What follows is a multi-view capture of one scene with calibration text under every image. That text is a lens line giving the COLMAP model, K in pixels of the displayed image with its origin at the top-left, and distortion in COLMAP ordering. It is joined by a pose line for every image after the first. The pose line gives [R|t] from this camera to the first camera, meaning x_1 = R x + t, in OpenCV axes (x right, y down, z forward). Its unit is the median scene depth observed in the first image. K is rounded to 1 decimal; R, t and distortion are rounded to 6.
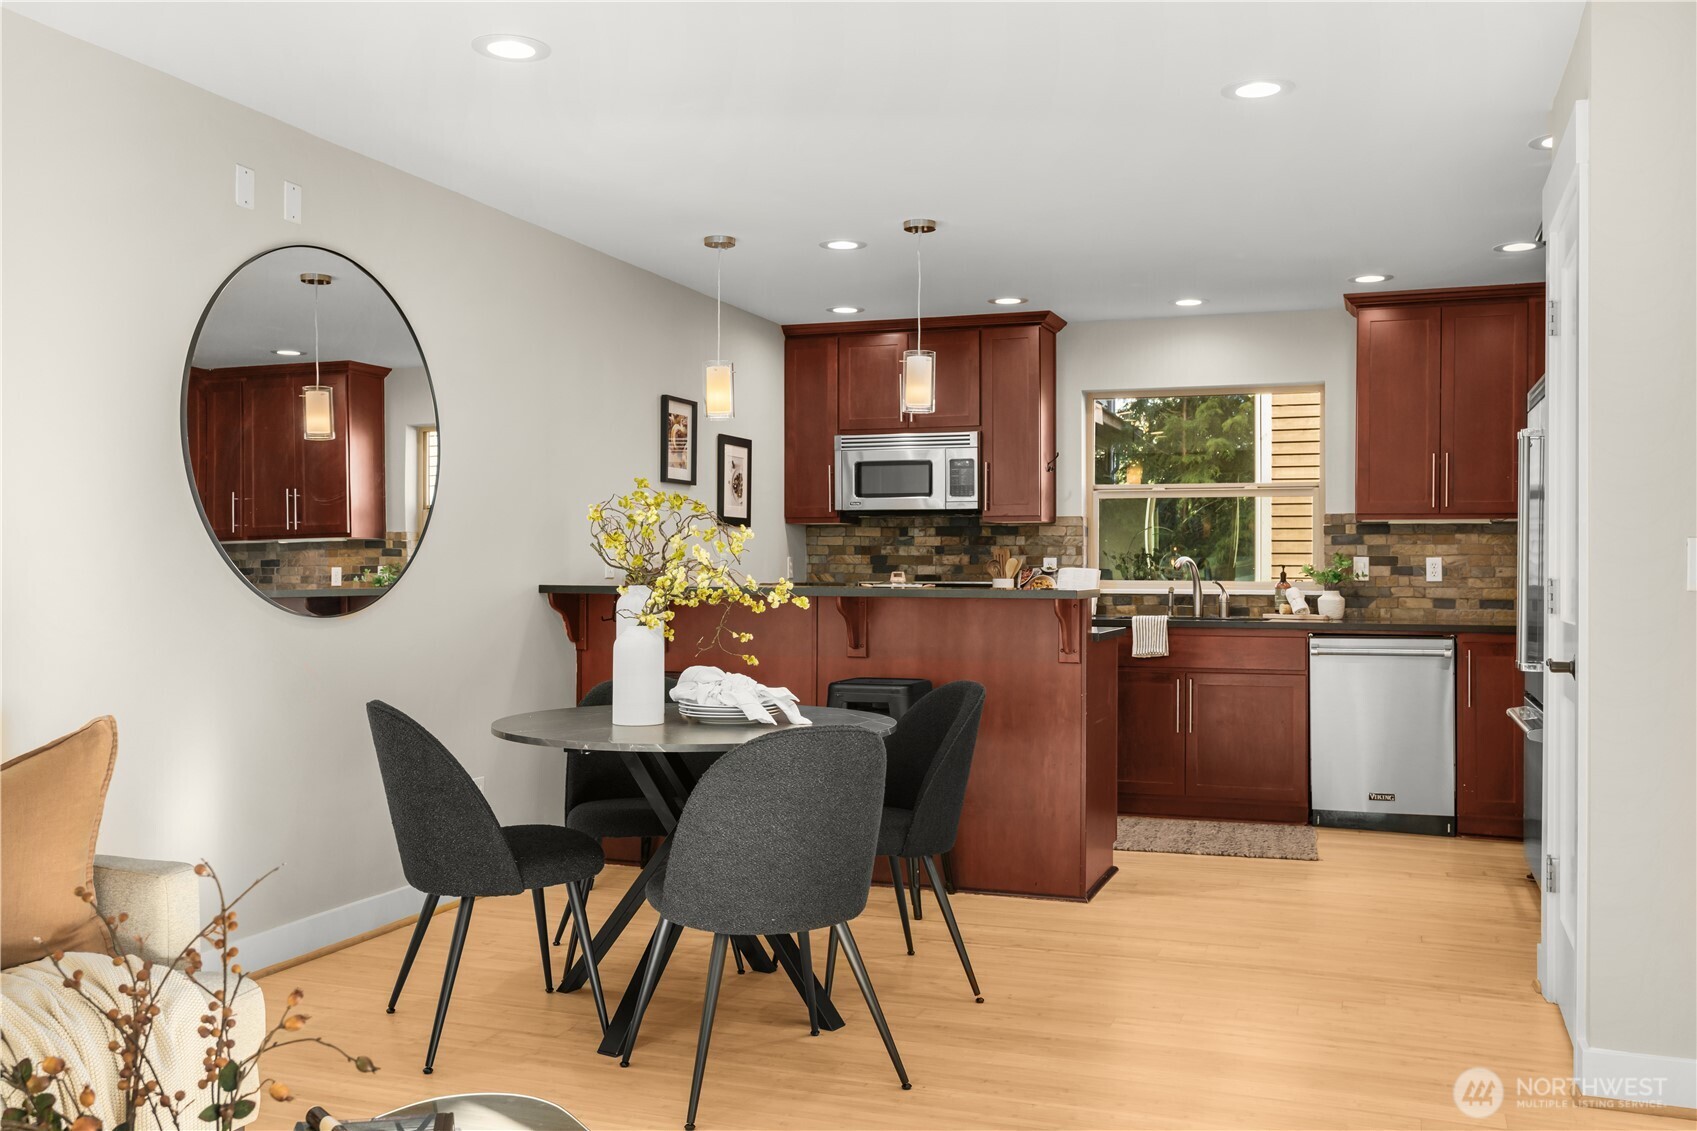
lens RADIAL K [[1502.6, 0, 848.5], [0, 1502.6, 565.5], [0, 0, 1]] dist [-0.004257, 0.003448]
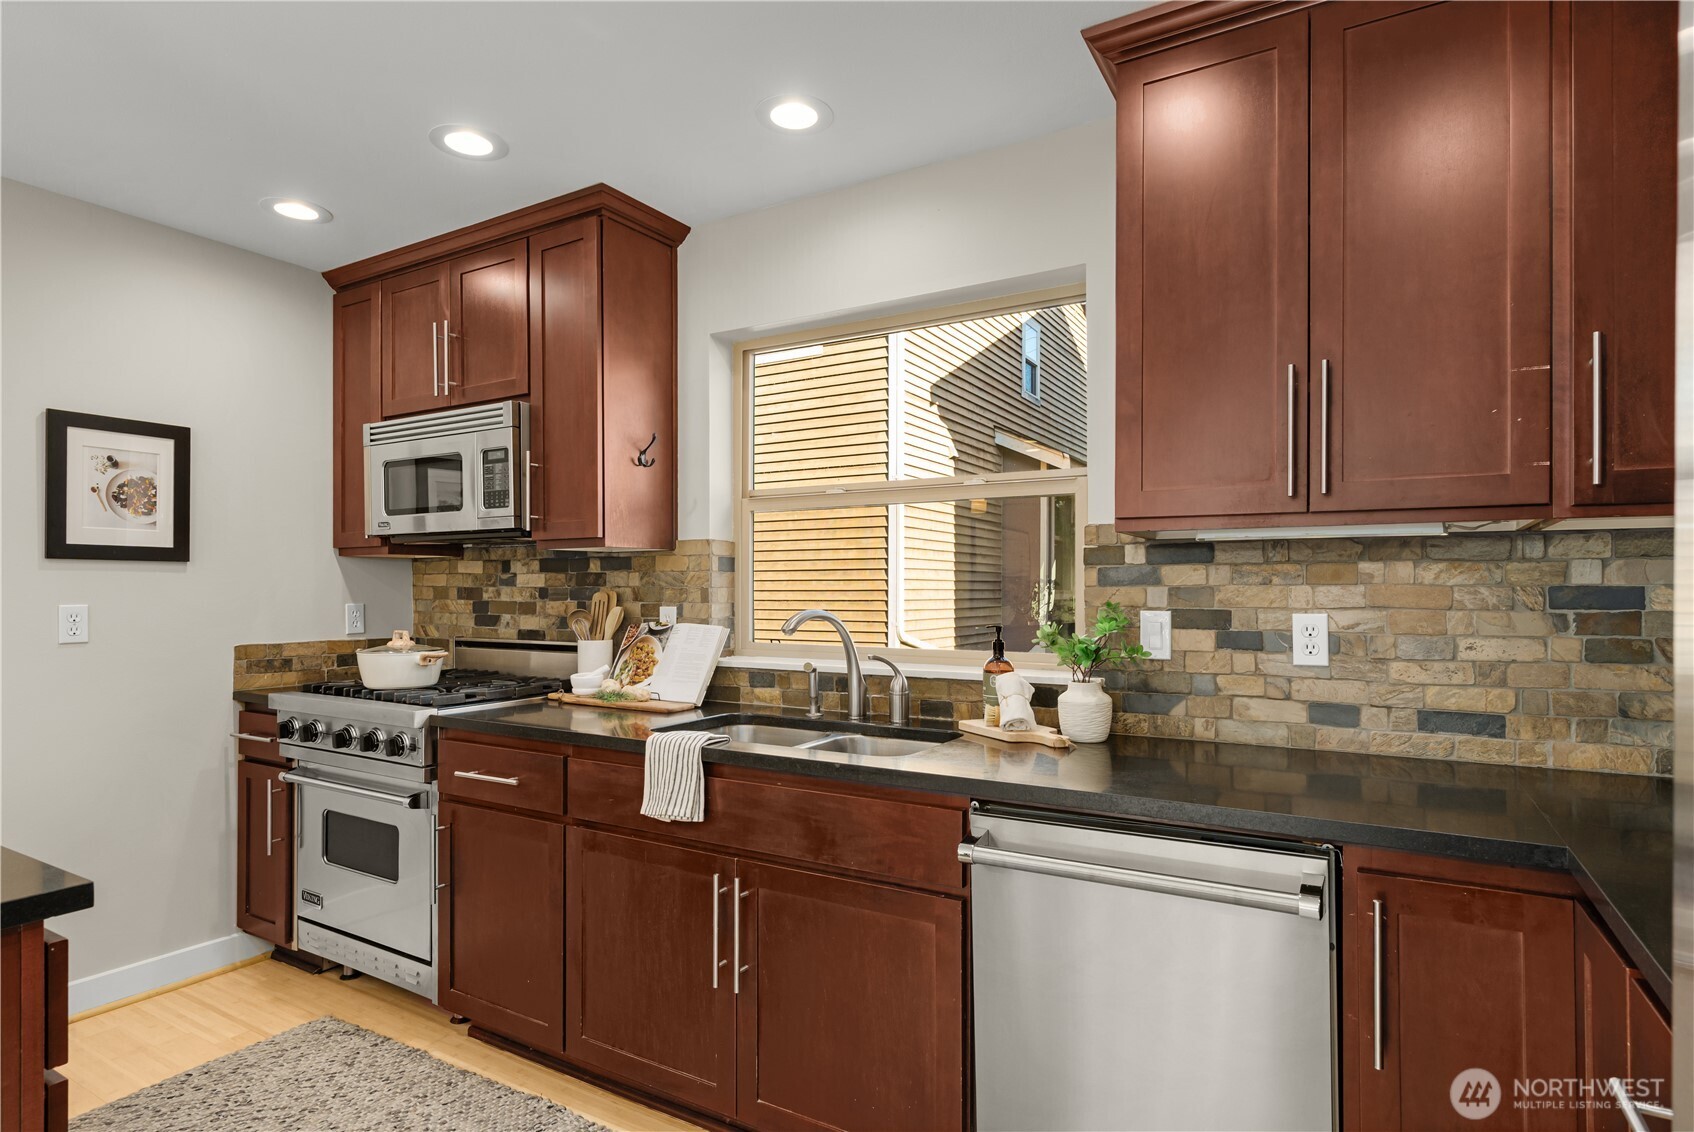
lens RADIAL K [[897.9, 0, 850.6], [0, 897.9, 587.2], [0, 0, 1]] dist [-0.000645, -0.000010]
pose [[0.983079, -0.004135, -0.183134, 0.296476], [0.004237, 0.999991, 0.000167, -0.013840], [0.183131, -0.000941, 0.983088, 0.690979]]
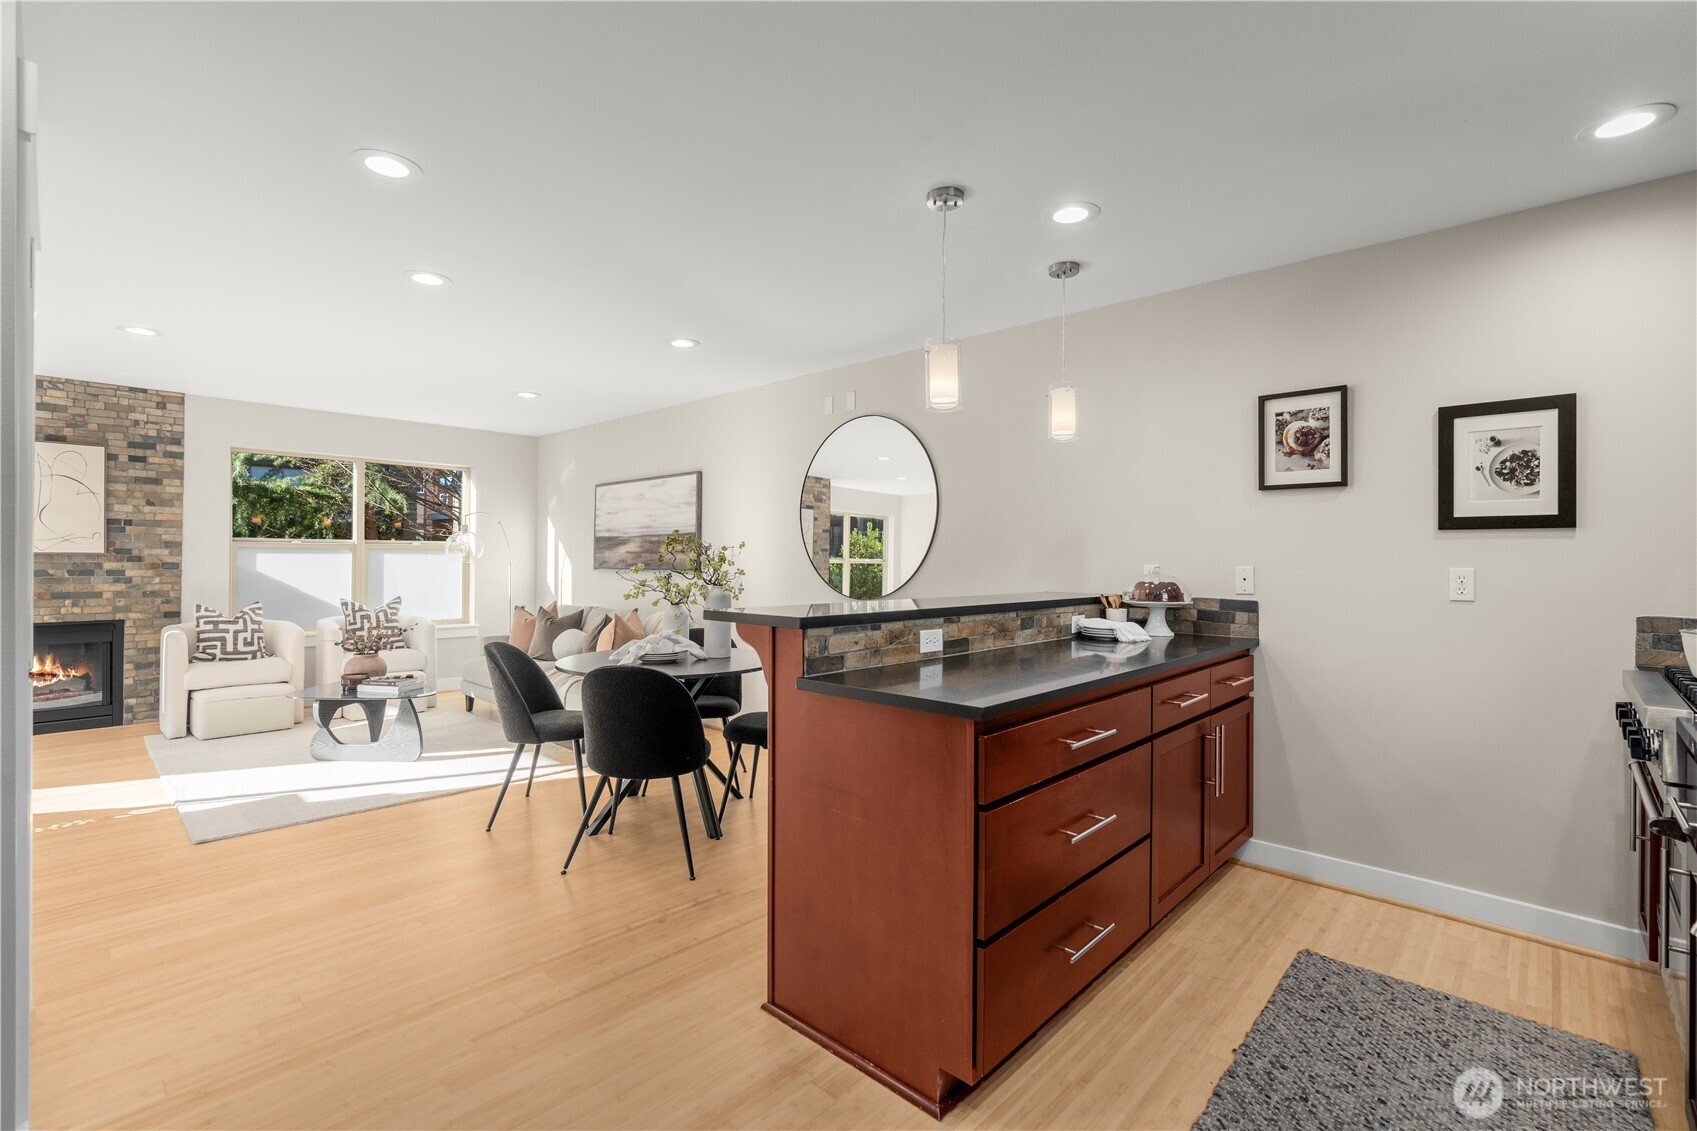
lens RADIAL K [[756.7, 0, 848.5], [0, 756.7, 565.5], [0, 0, 1]] dist [-0.001829, 0.000027]
pose [[-0.394151, 0.000580, -0.919046, 0.368964], [-0.006780, 0.999971, 0.003539, -0.008618], [0.919021, 0.007626, -0.394135, 0.866413]]
